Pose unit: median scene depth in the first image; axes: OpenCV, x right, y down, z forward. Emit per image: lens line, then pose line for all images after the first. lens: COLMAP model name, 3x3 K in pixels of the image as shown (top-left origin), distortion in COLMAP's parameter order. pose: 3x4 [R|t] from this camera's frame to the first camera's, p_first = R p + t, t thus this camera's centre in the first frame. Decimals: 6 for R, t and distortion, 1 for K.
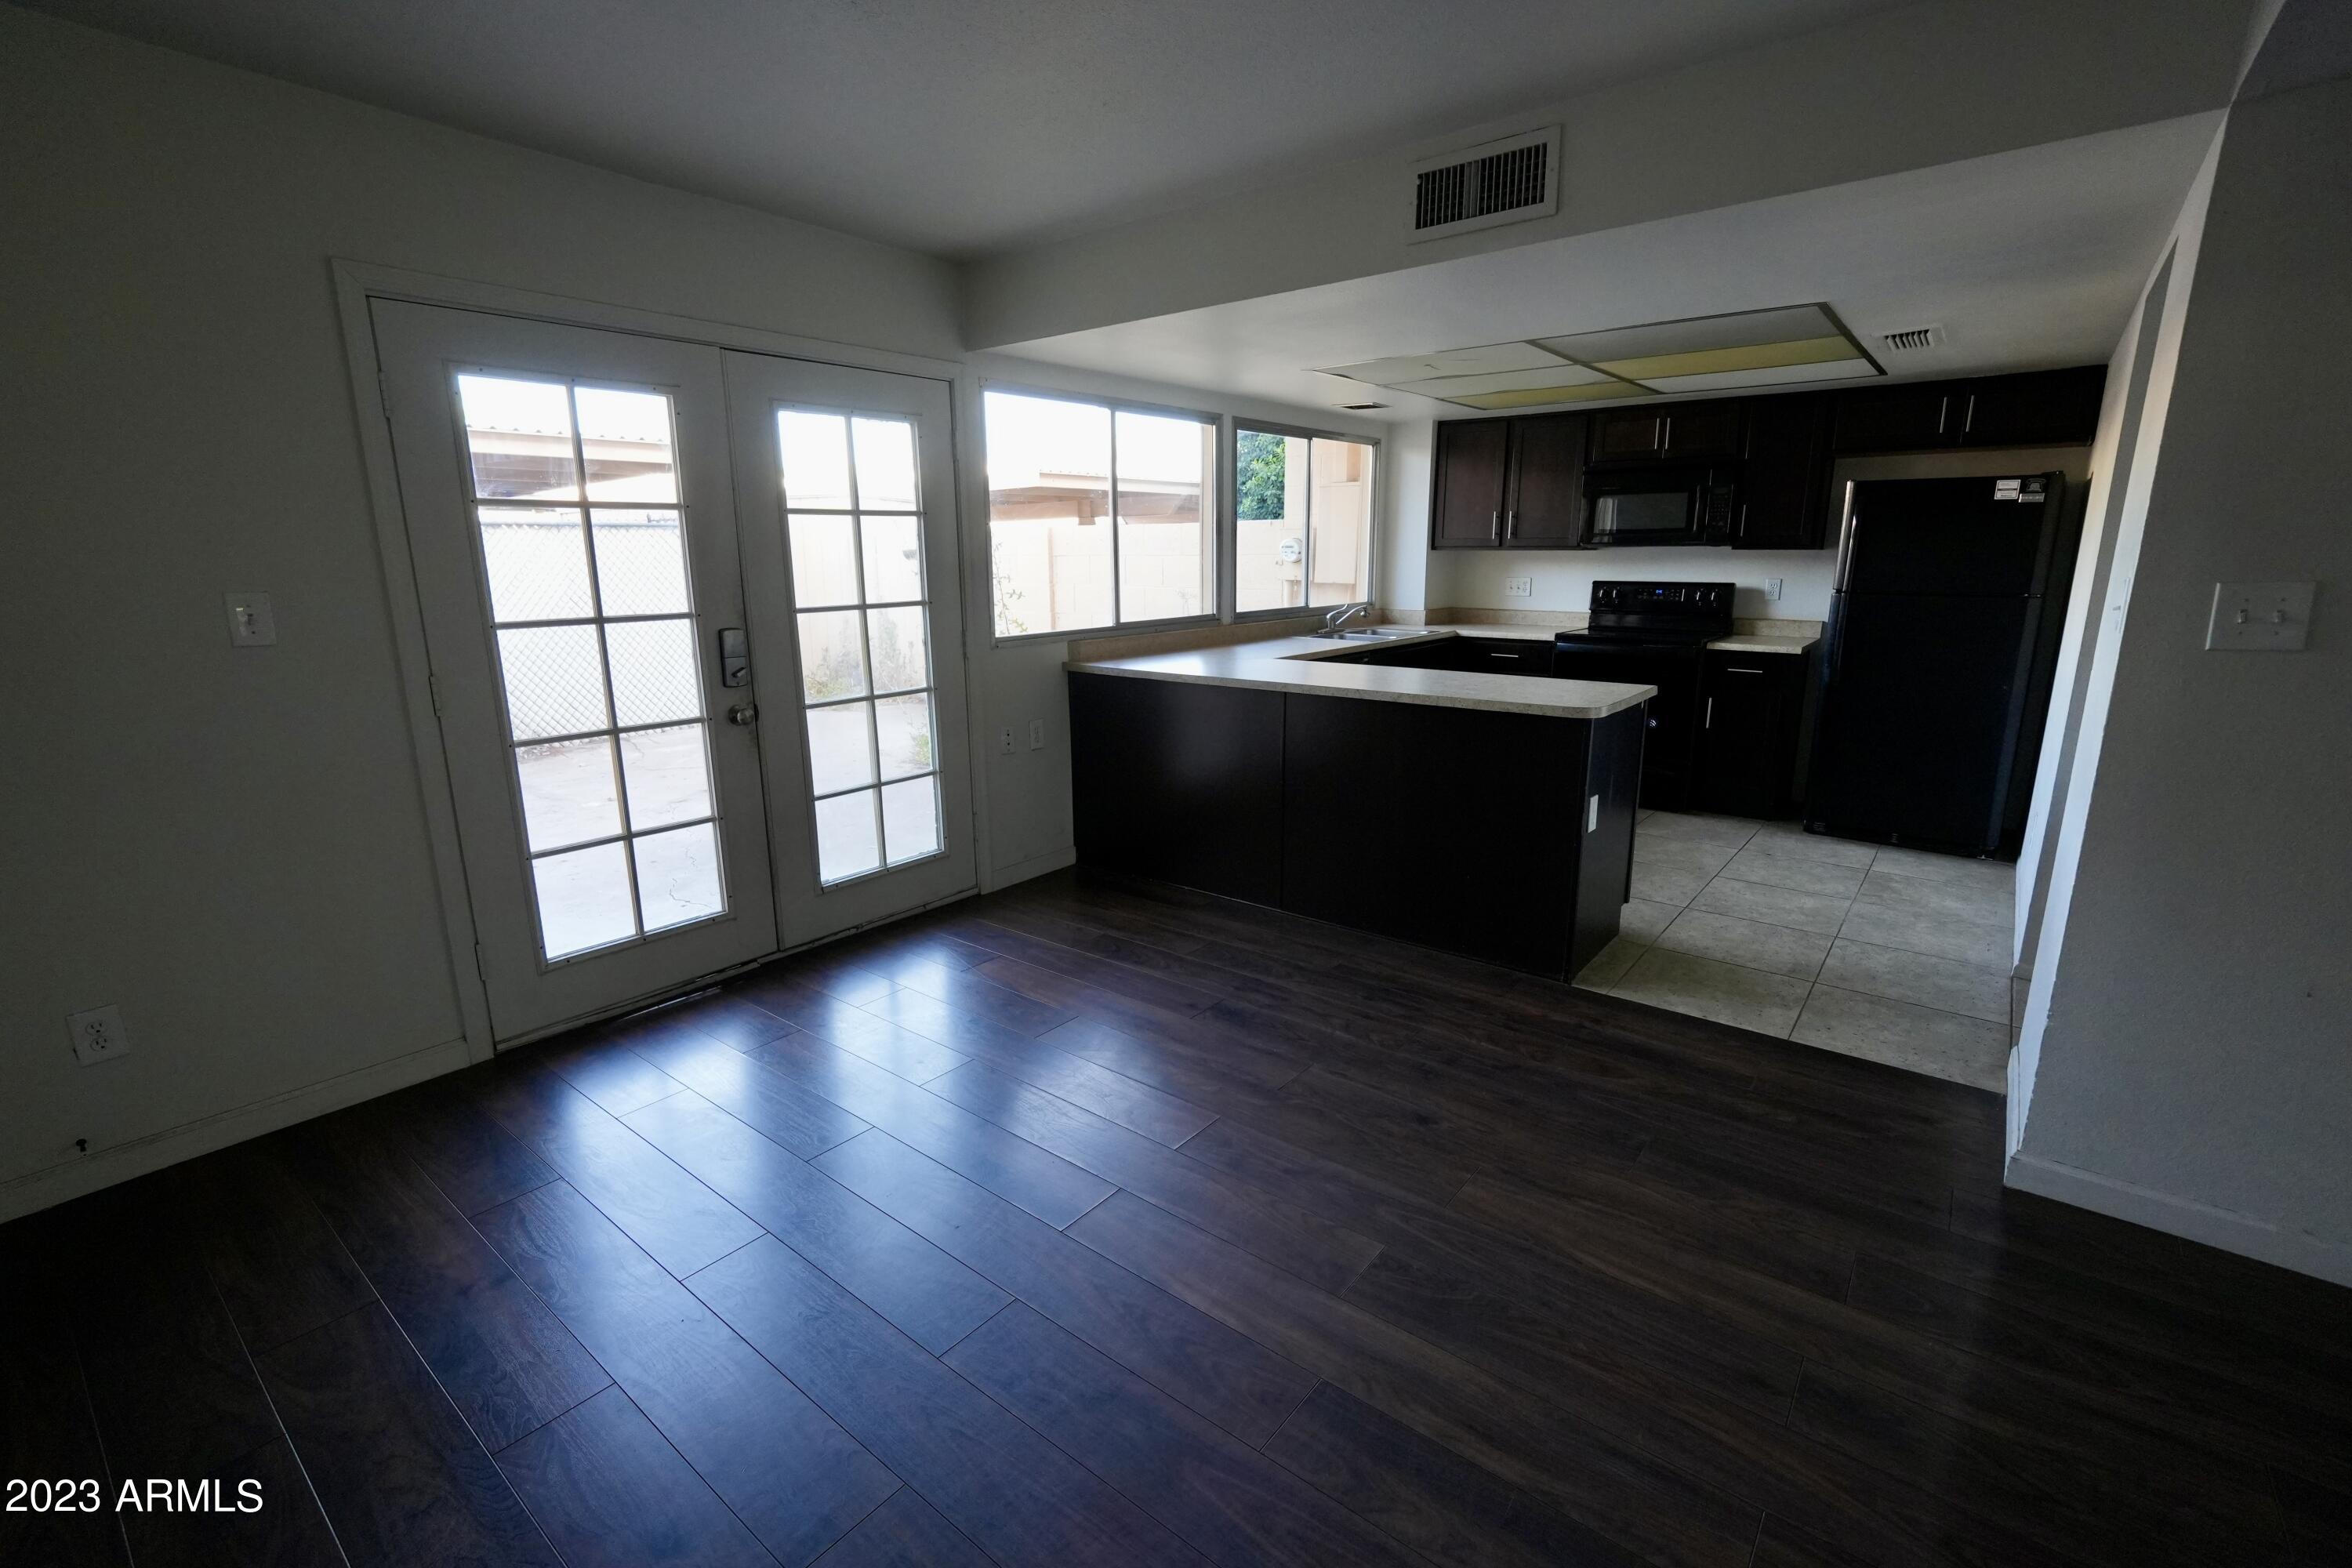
lens RADIAL K [[1022.4, 0, 1176.0], [0, 1022.4, 784.0], [0, 0, 1]] dist [-0.006408, 0.001350]
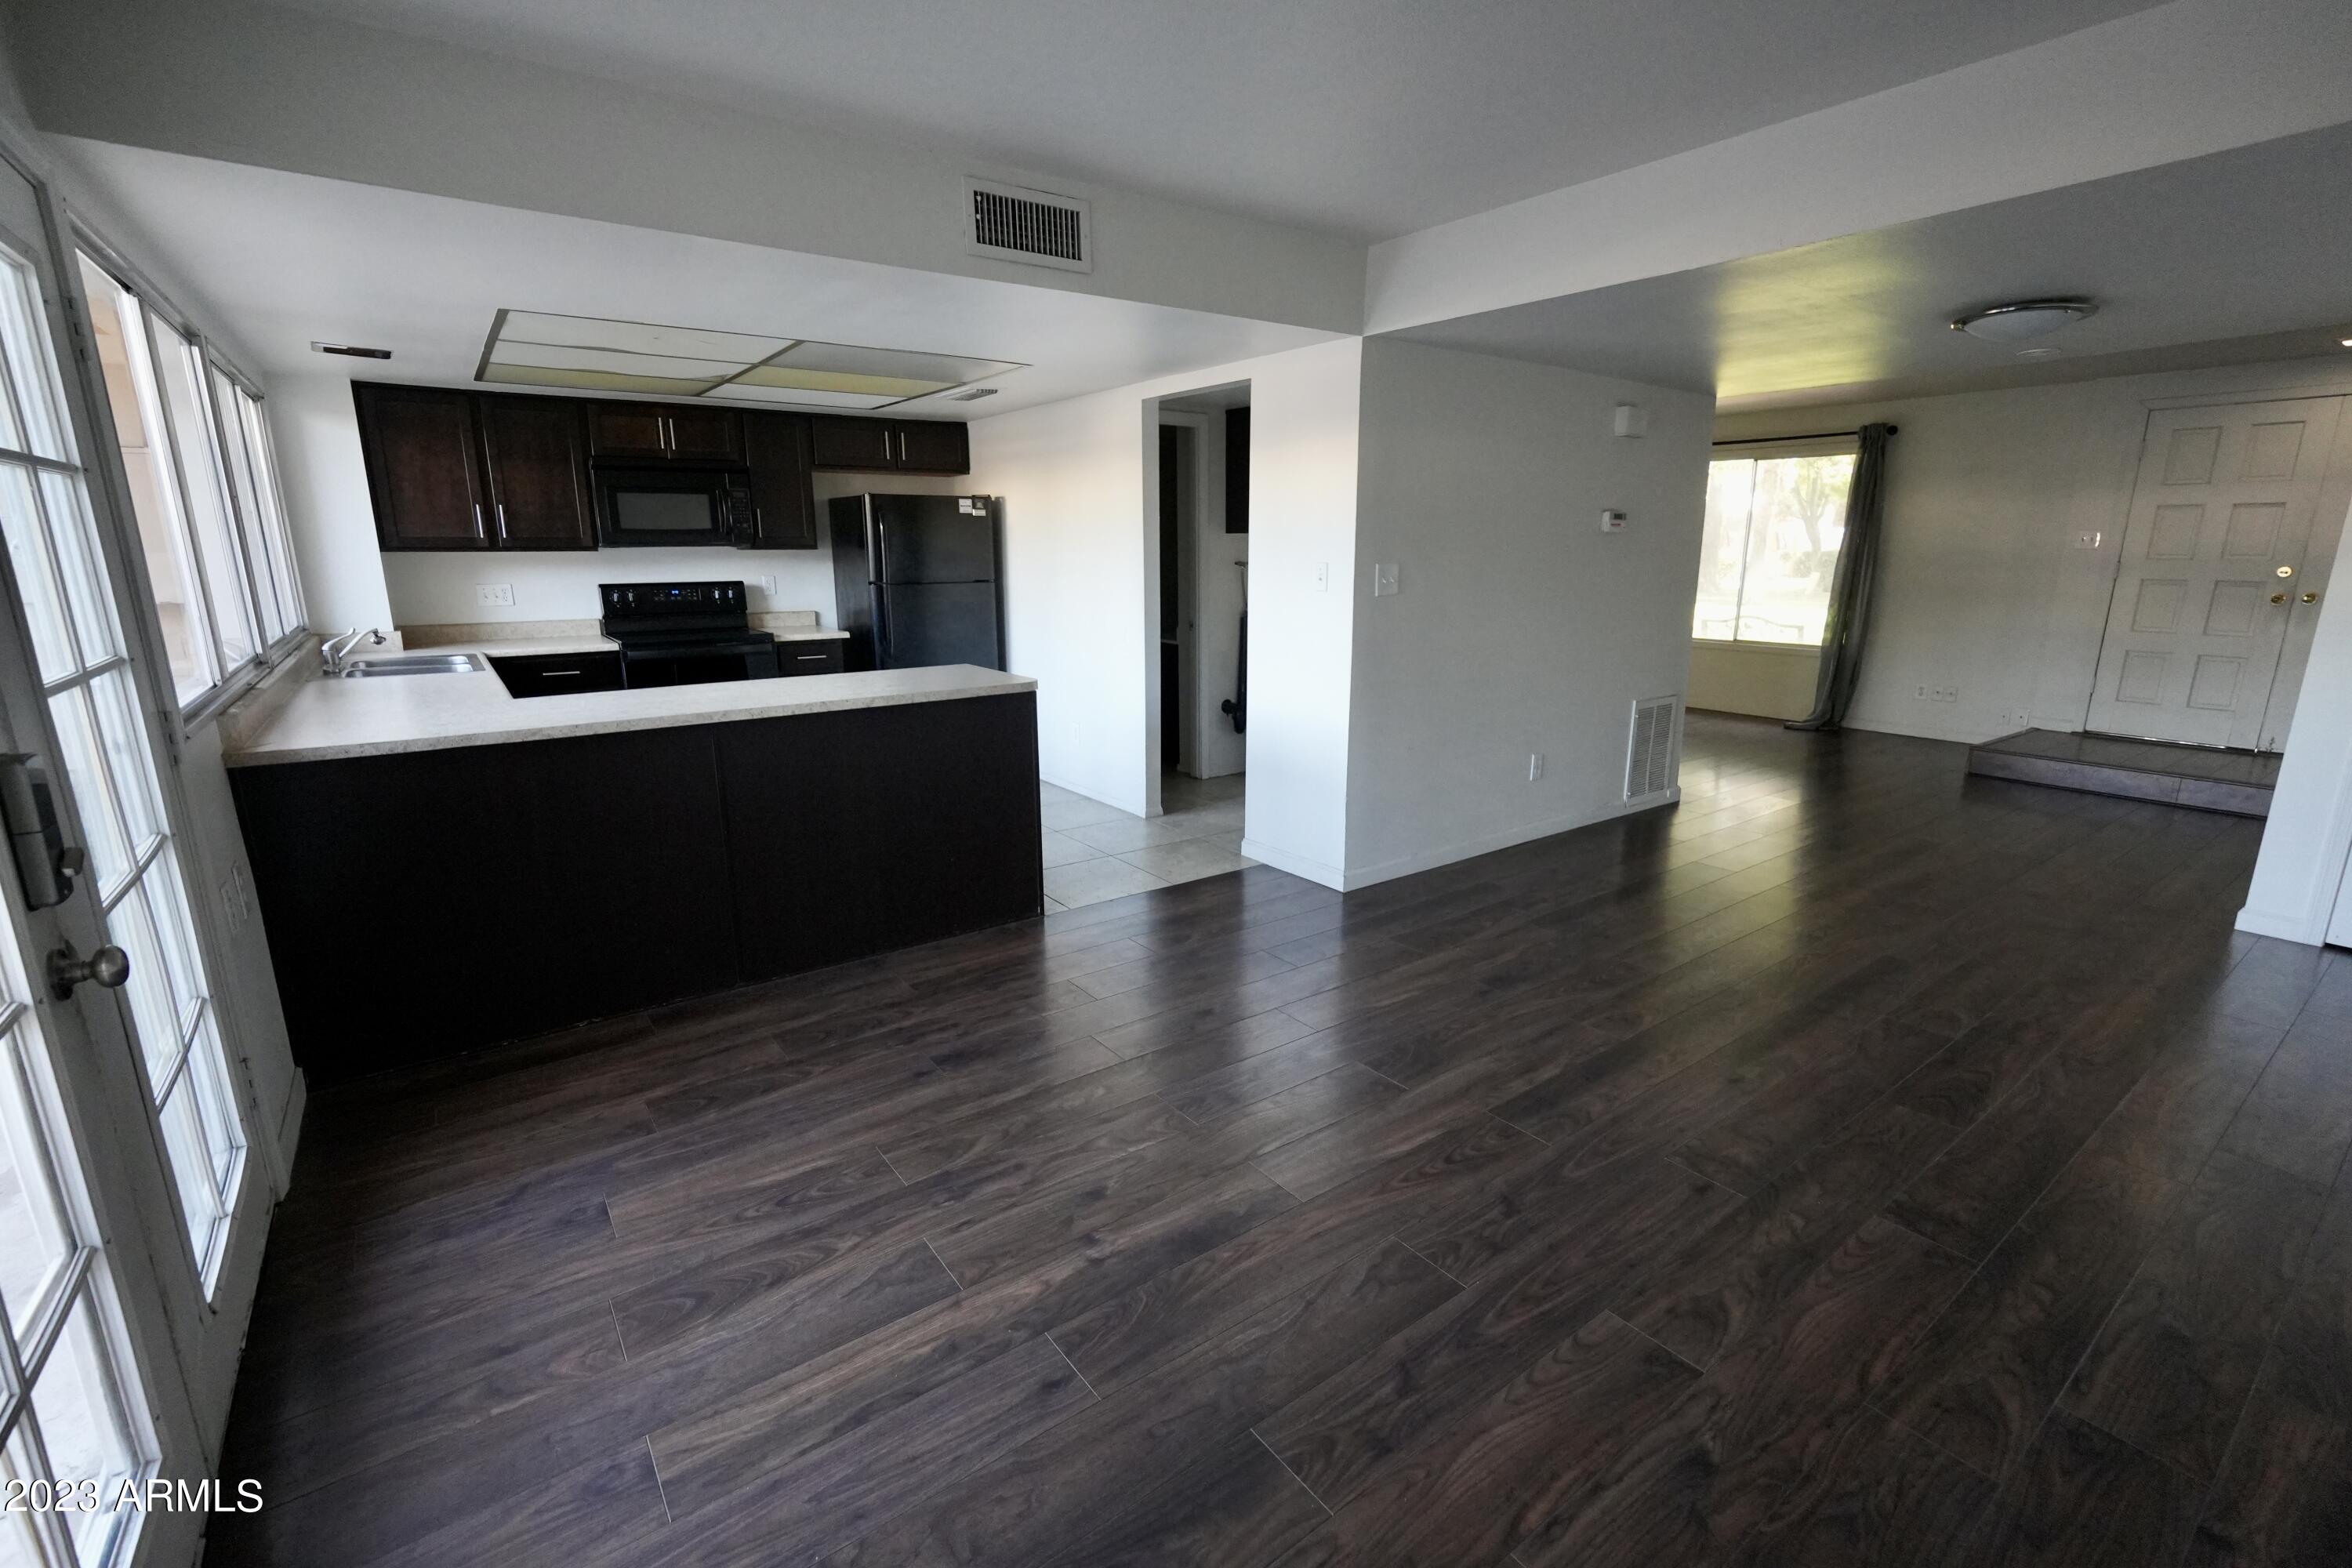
lens RADIAL K [[1022.4, 0, 1176.0], [0, 1022.4, 784.0], [0, 0, 1]] dist [-0.006408, 0.001350]
pose [[0.262792, -0.215129, 0.940564, -0.573492], [0.217482, 0.962947, 0.159485, -0.092337], [-0.940022, 0.162645, 0.299841, 0.413074]]
